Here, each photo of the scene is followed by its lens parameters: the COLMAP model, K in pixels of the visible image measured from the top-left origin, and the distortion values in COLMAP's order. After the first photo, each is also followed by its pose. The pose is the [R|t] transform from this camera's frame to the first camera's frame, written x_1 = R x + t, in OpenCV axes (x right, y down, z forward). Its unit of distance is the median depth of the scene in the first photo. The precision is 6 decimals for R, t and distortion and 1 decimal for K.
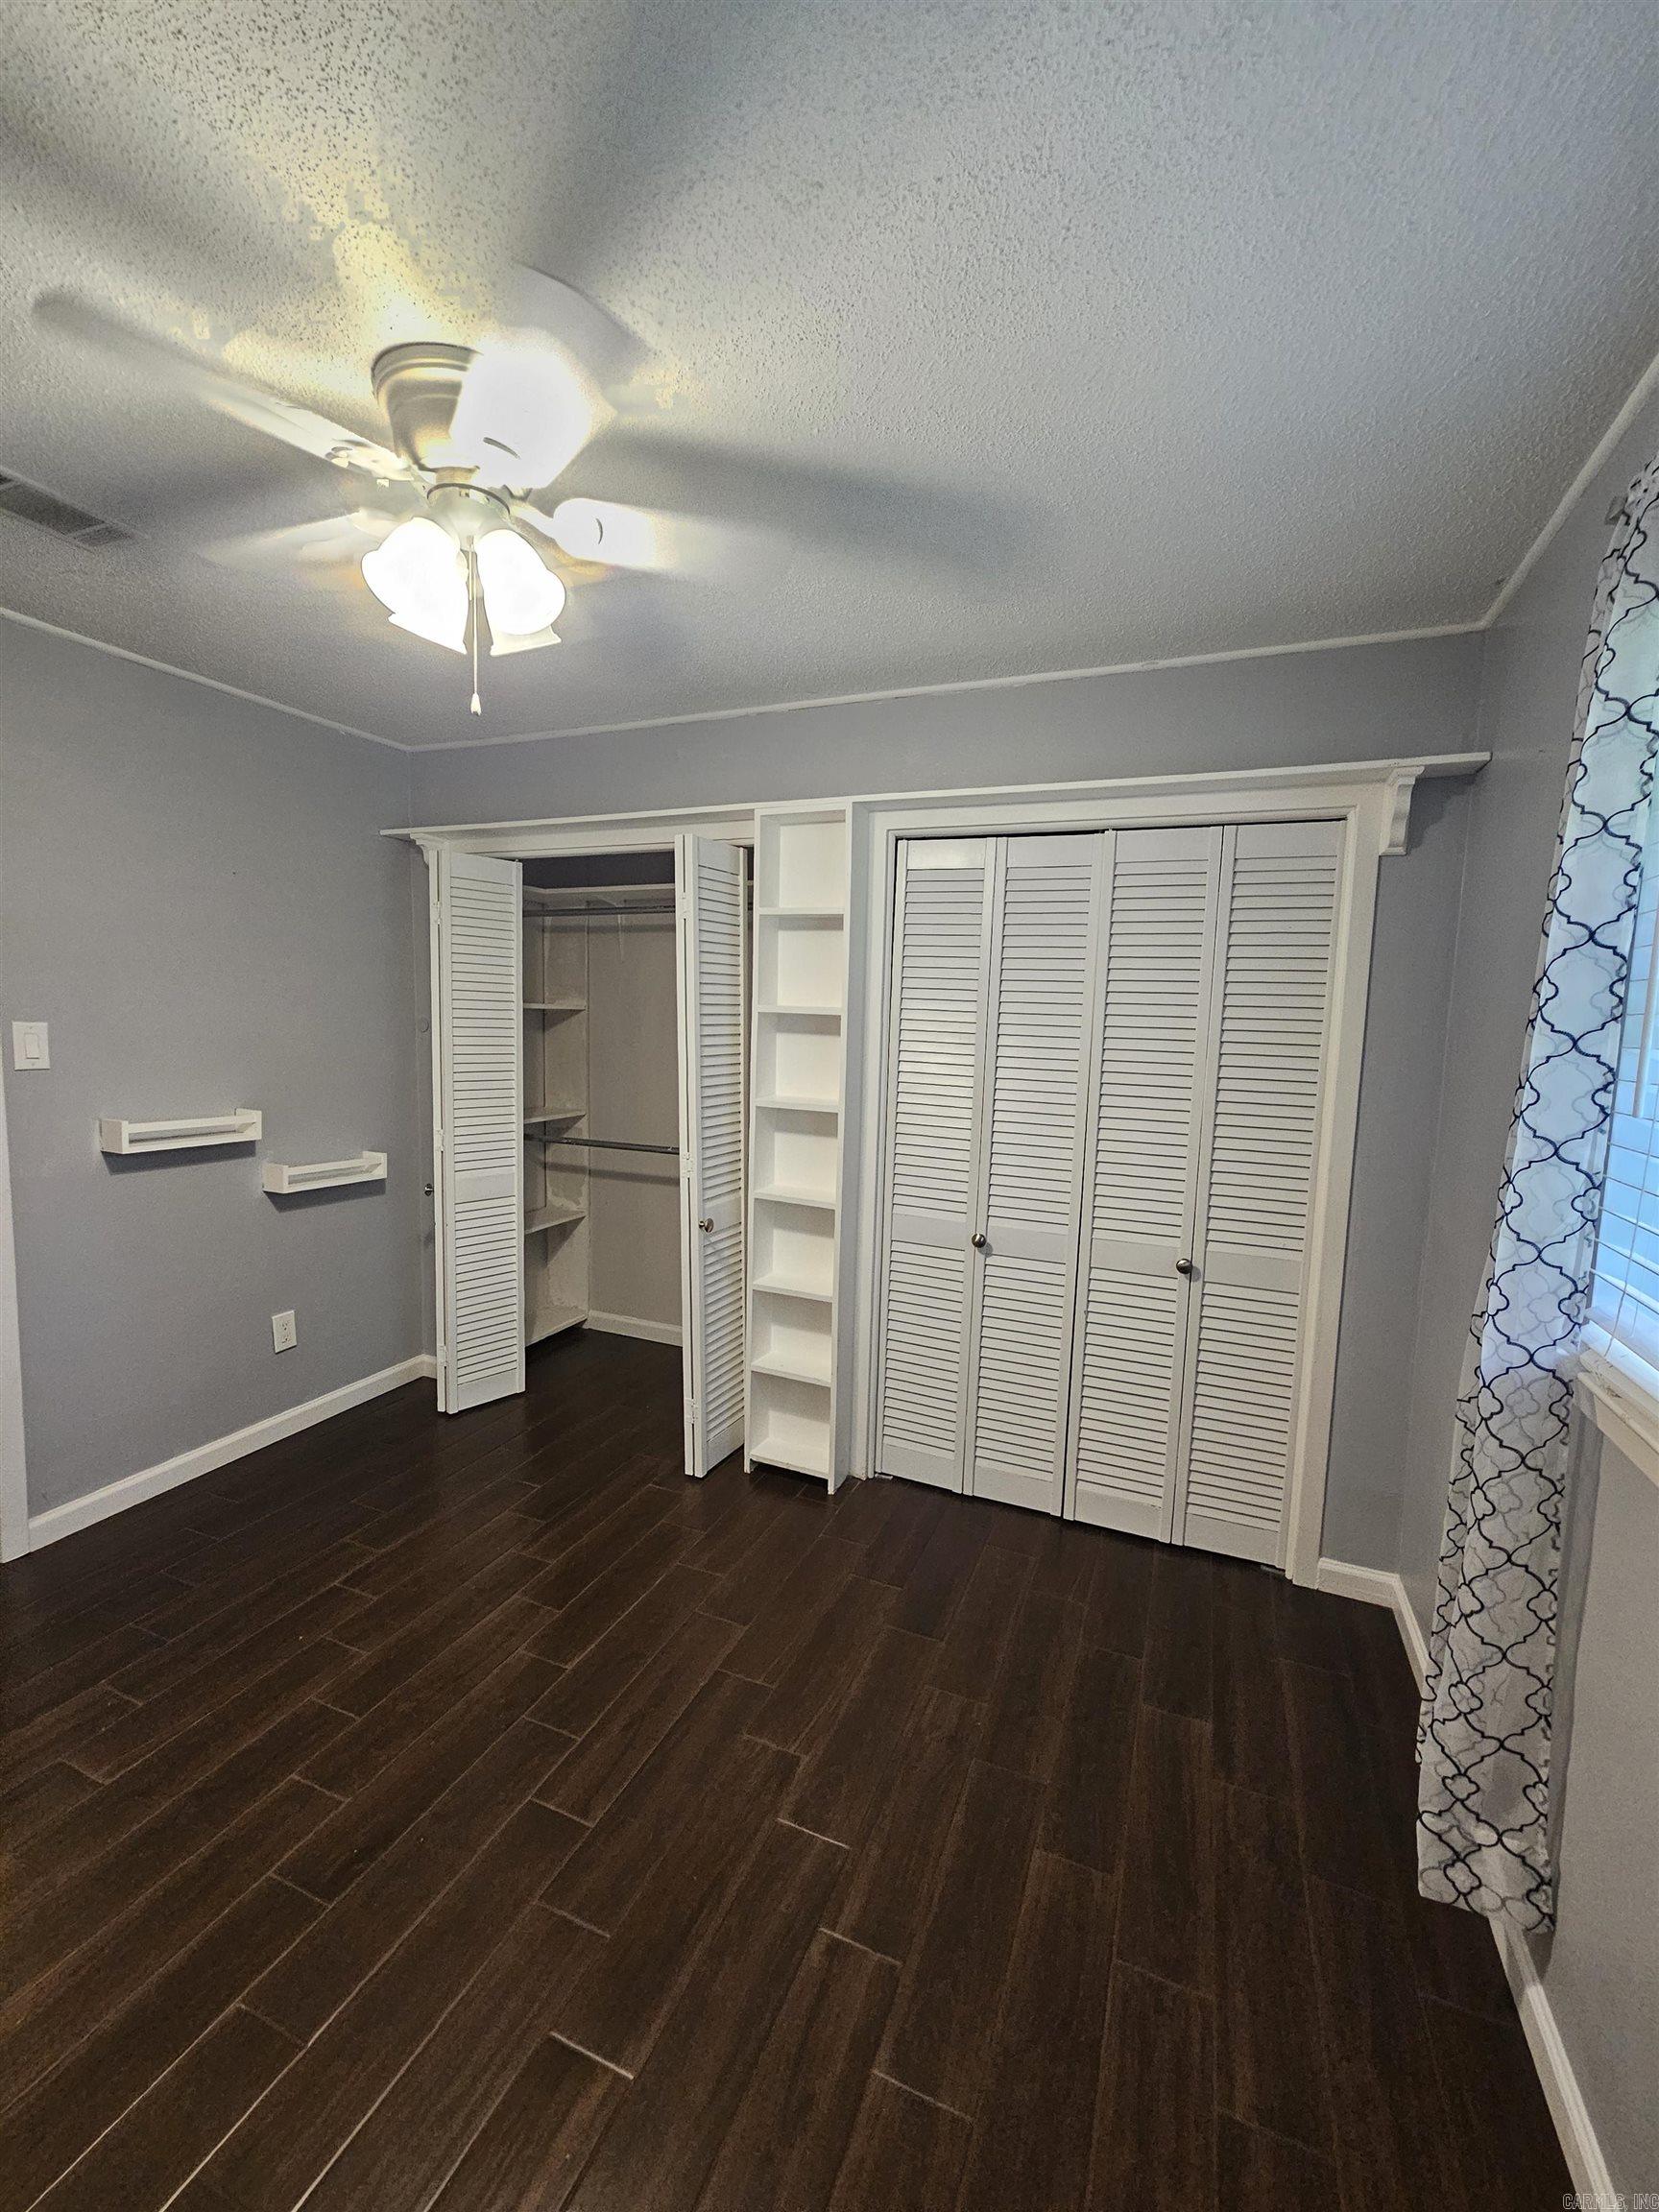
lens RADIAL K [[908.5, 0, 823.2], [0, 908.5, 1107.8], [0, 0, 1]] dist [-0.001104, -0.000881]
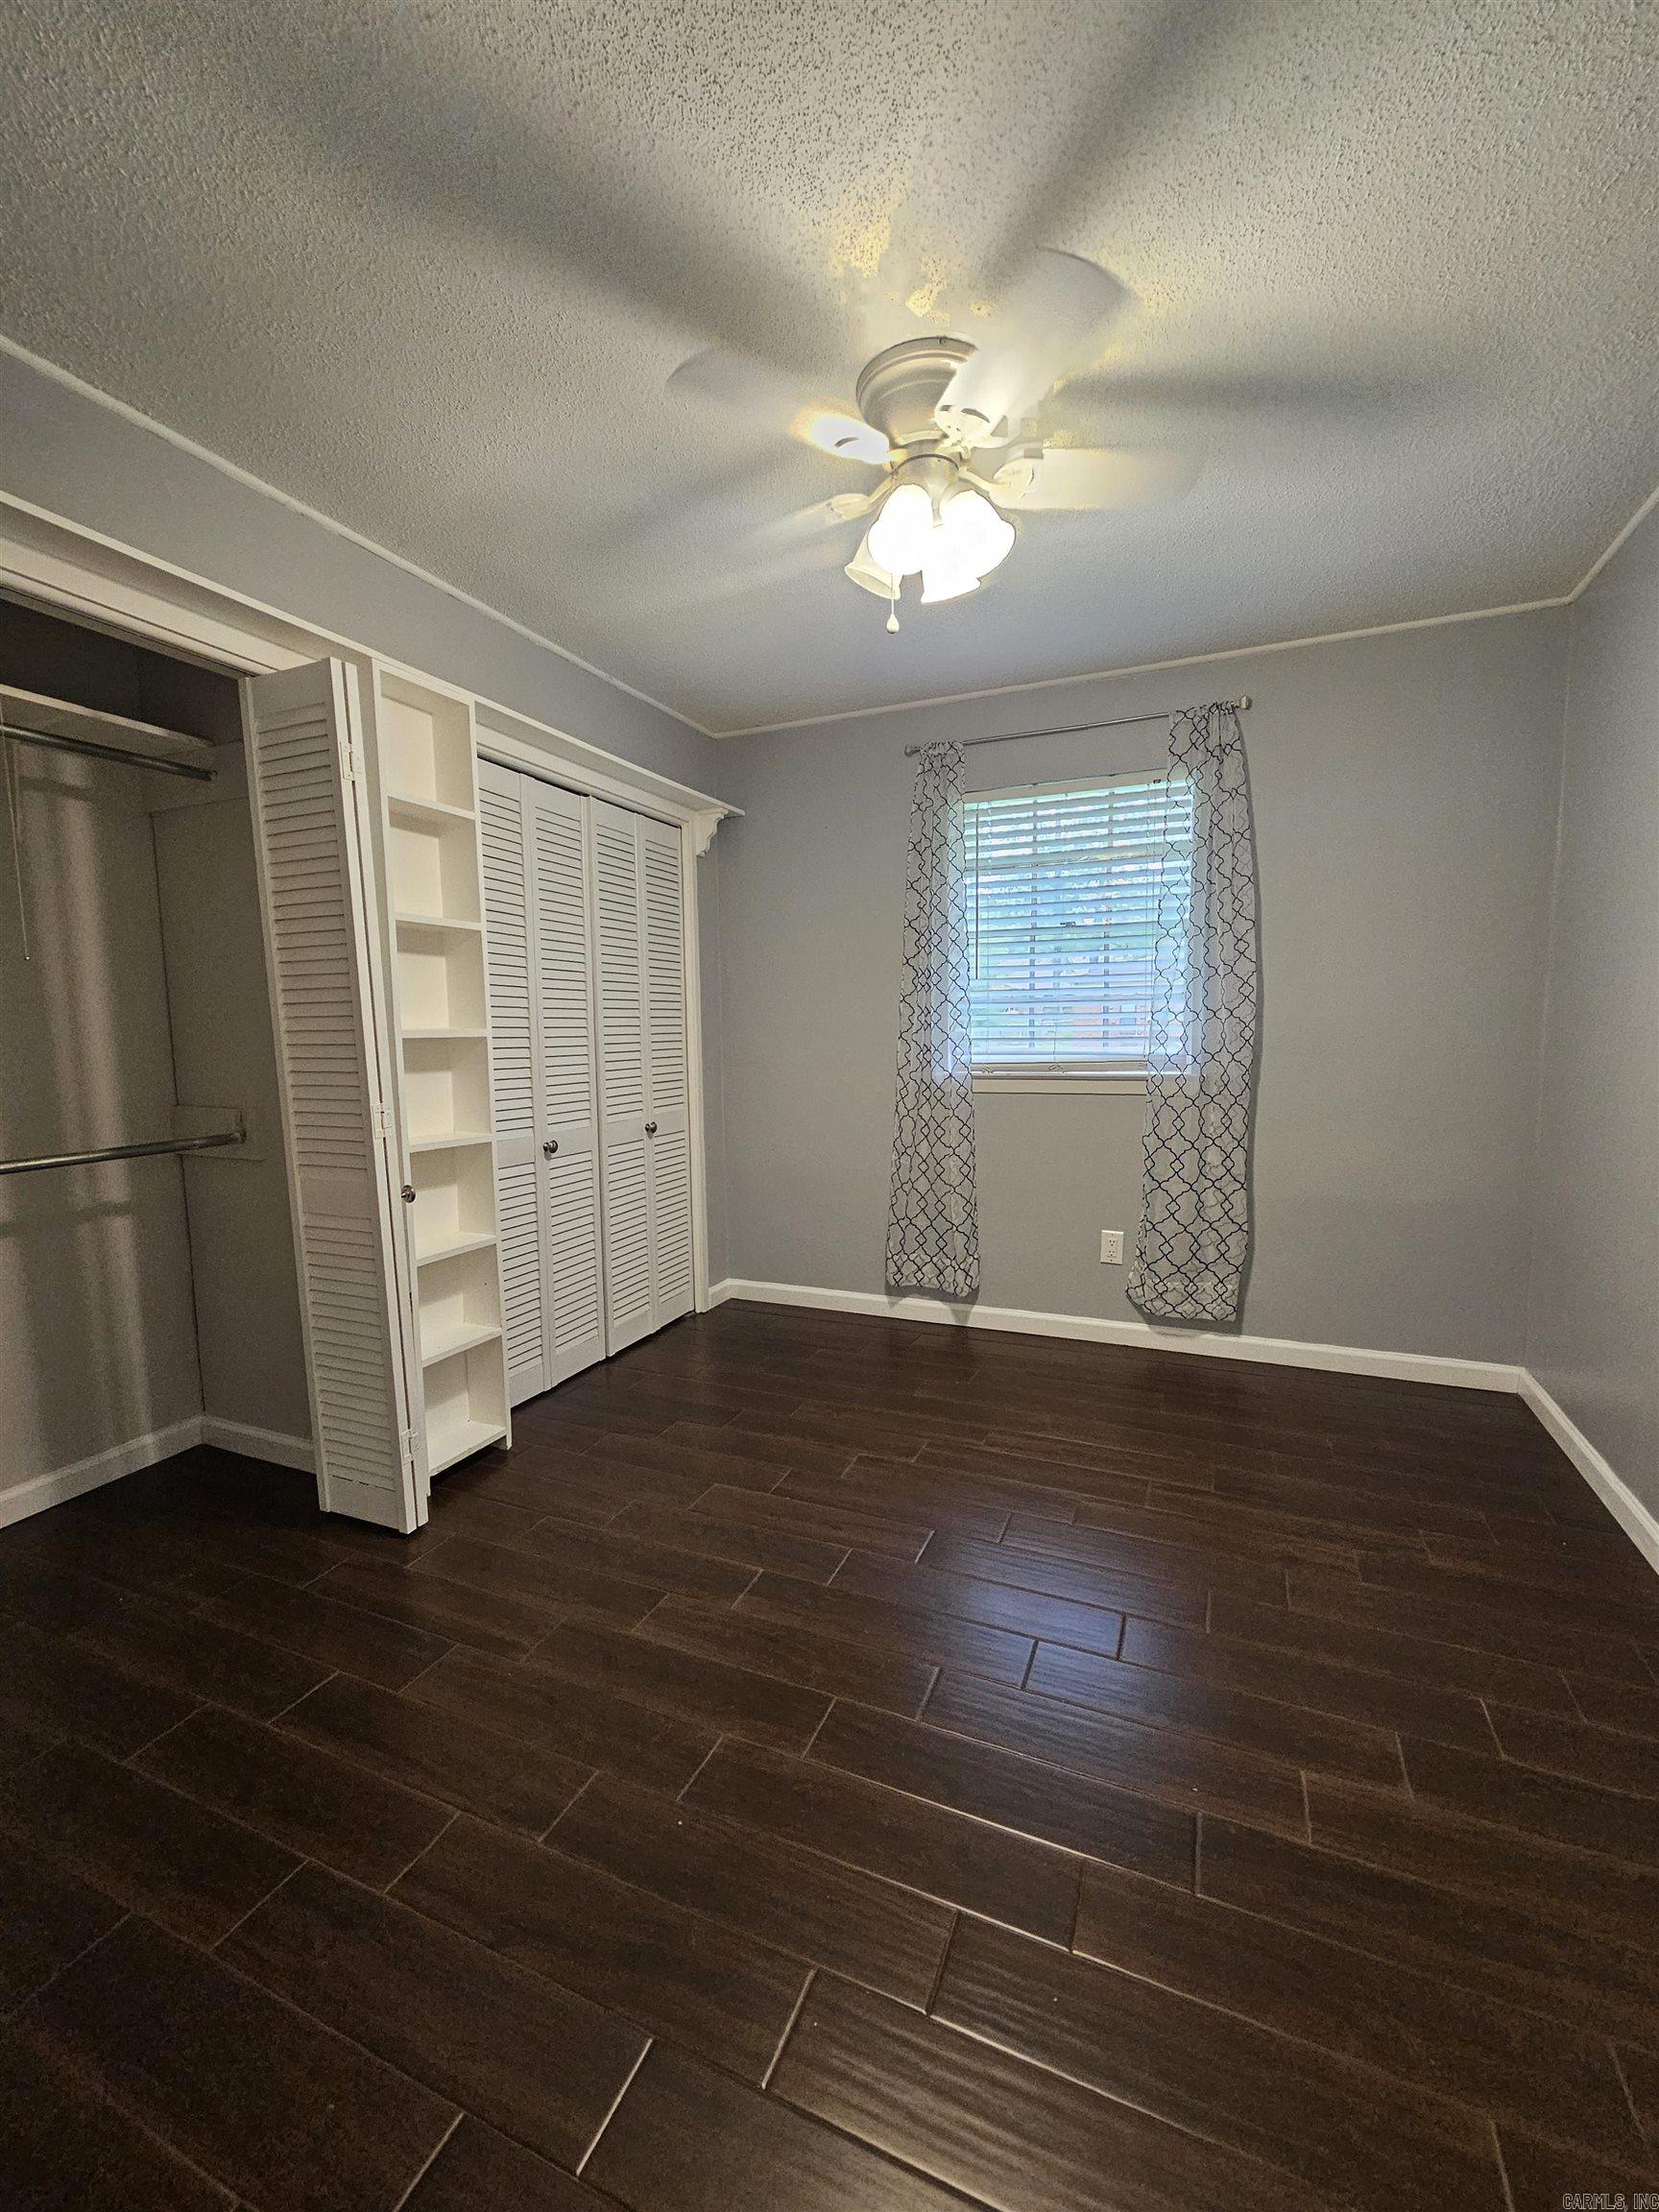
lens RADIAL K [[908.5, 0, 823.2], [0, 908.5, 1107.8], [0, 0, 1]] dist [-0.001104, -0.000881]
pose [[0.008721, -0.125555, 0.992048, -0.993056], [0.112255, 0.985938, 0.123794, 0.000368], [-0.993641, 0.110283, 0.022693, 0.704766]]
